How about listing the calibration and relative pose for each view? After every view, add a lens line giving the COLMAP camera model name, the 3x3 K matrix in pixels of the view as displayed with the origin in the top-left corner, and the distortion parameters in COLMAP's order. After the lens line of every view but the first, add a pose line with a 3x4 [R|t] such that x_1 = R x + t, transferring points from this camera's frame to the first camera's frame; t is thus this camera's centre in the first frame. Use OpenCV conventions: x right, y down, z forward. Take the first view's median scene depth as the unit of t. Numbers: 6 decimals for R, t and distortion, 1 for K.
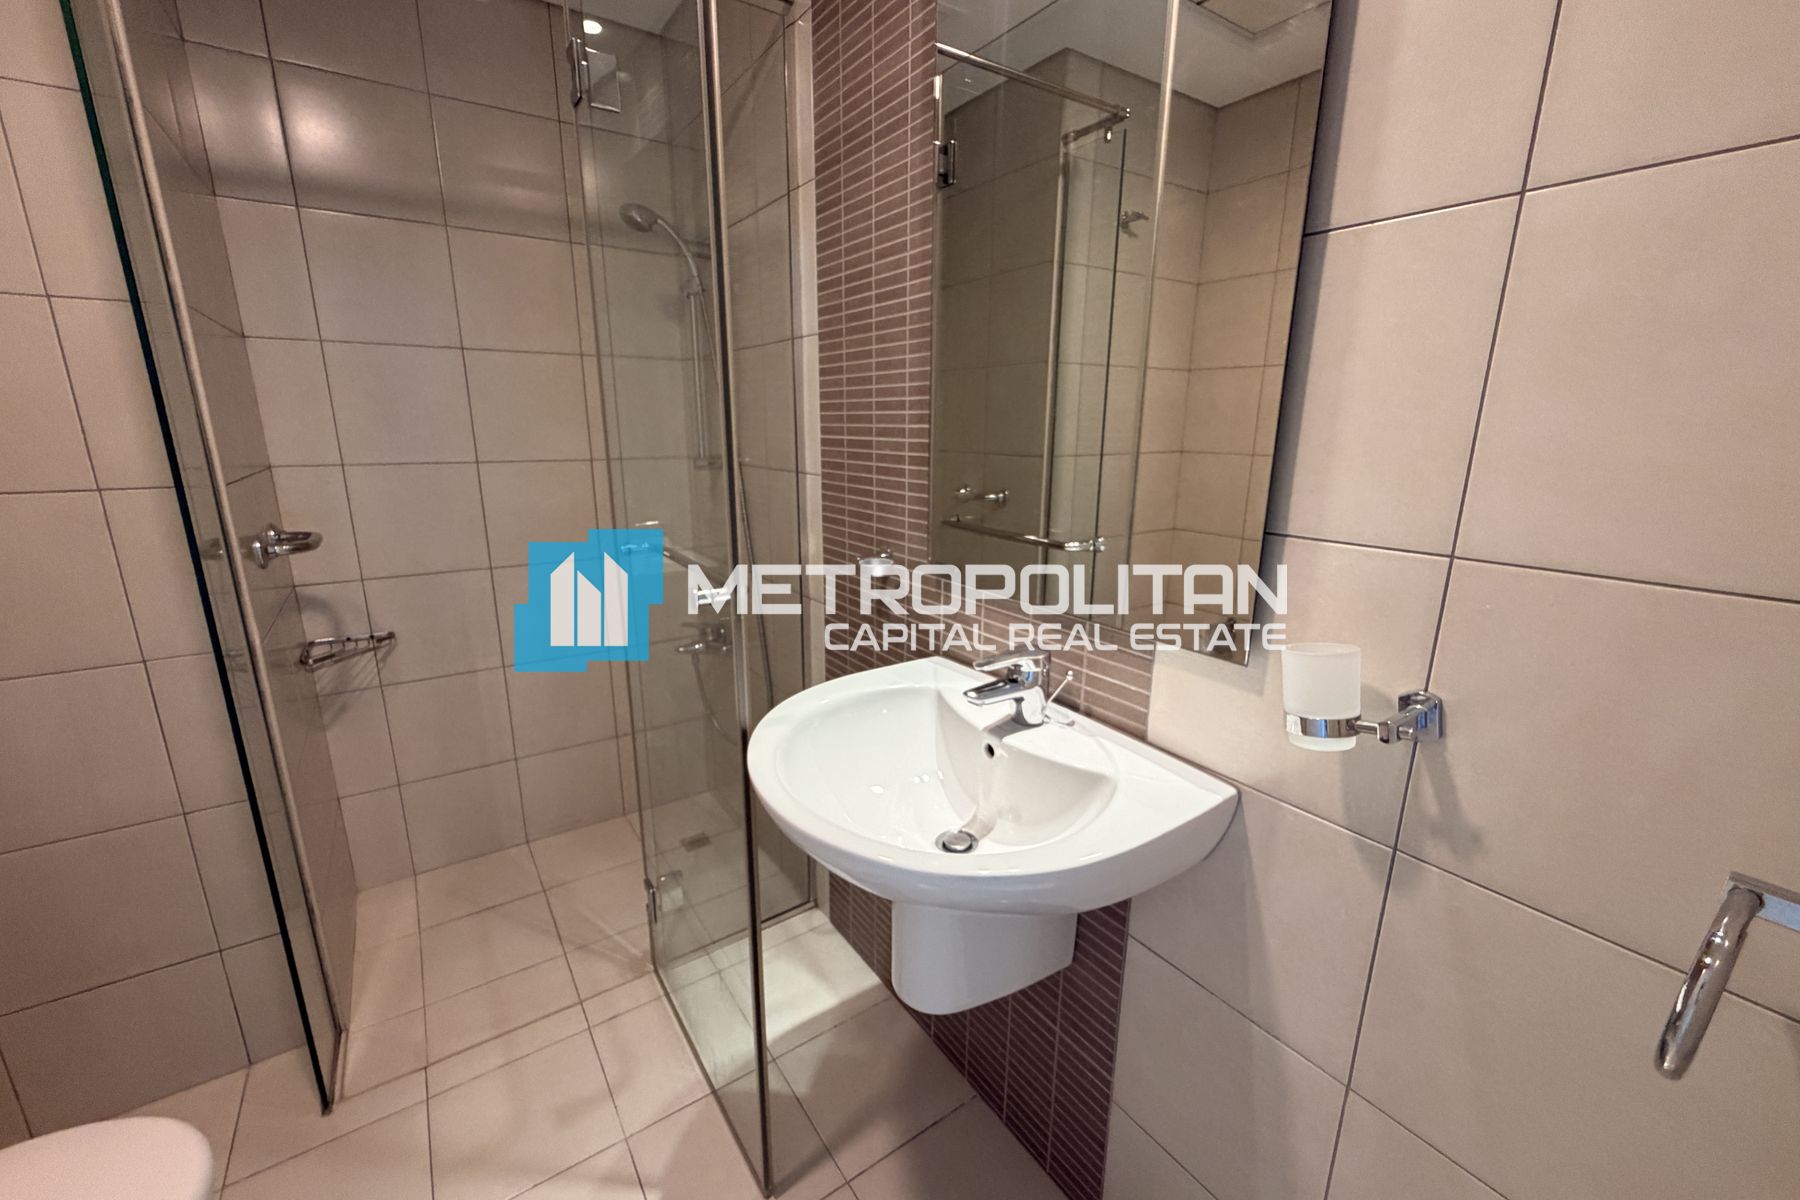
lens RADIAL K [[711.3, 0, 899.6], [0, 711.3, 603.8], [0, 0, 1]] dist [0.001207, -0.000868]
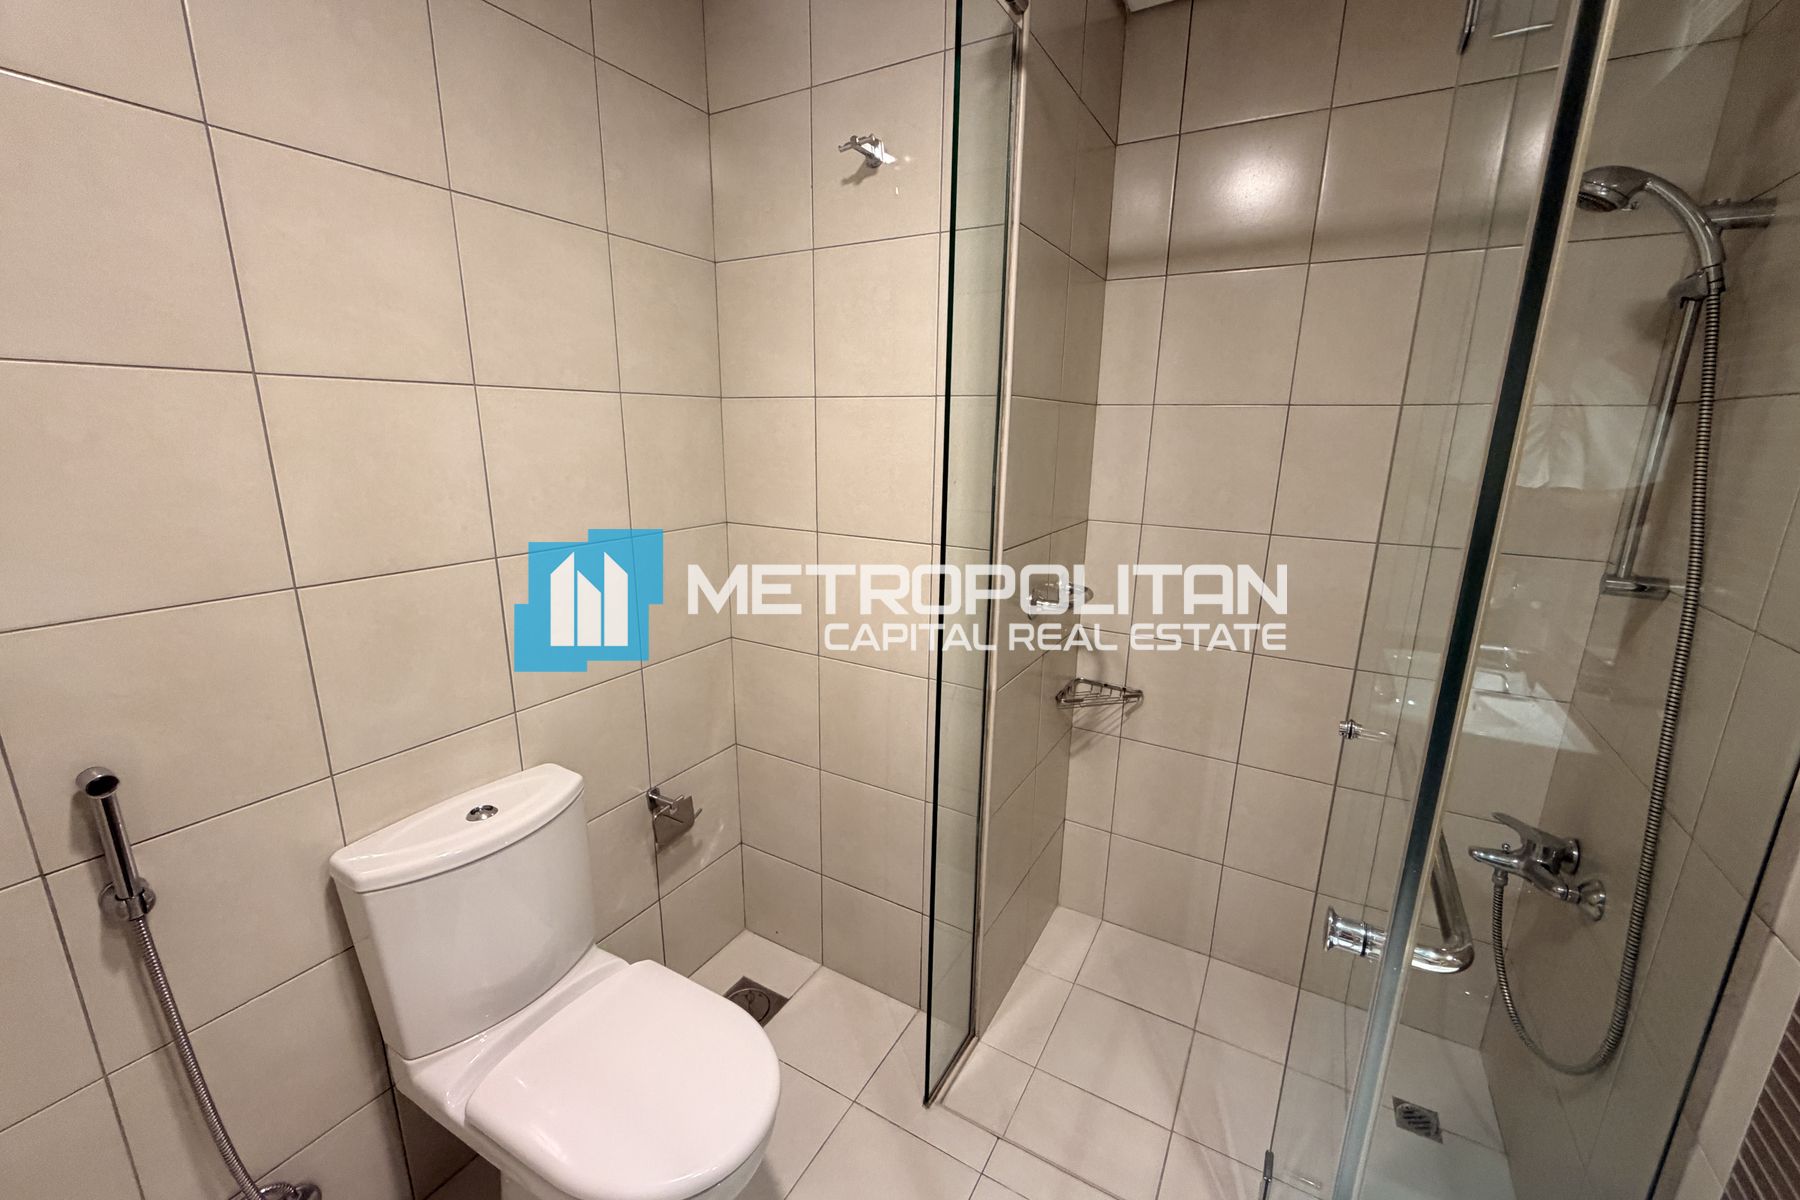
lens RADIAL K [[711.3, 0, 893.8], [0, 711.3, 601.3], [0, 0, 1]] dist [0.001207, -0.000868]
pose [[0.419775, 0.217647, -0.881146, -0.009319], [-0.234808, 0.963814, 0.126204, -0.126159], [0.876729, 0.153923, 0.455690, 0.224233]]
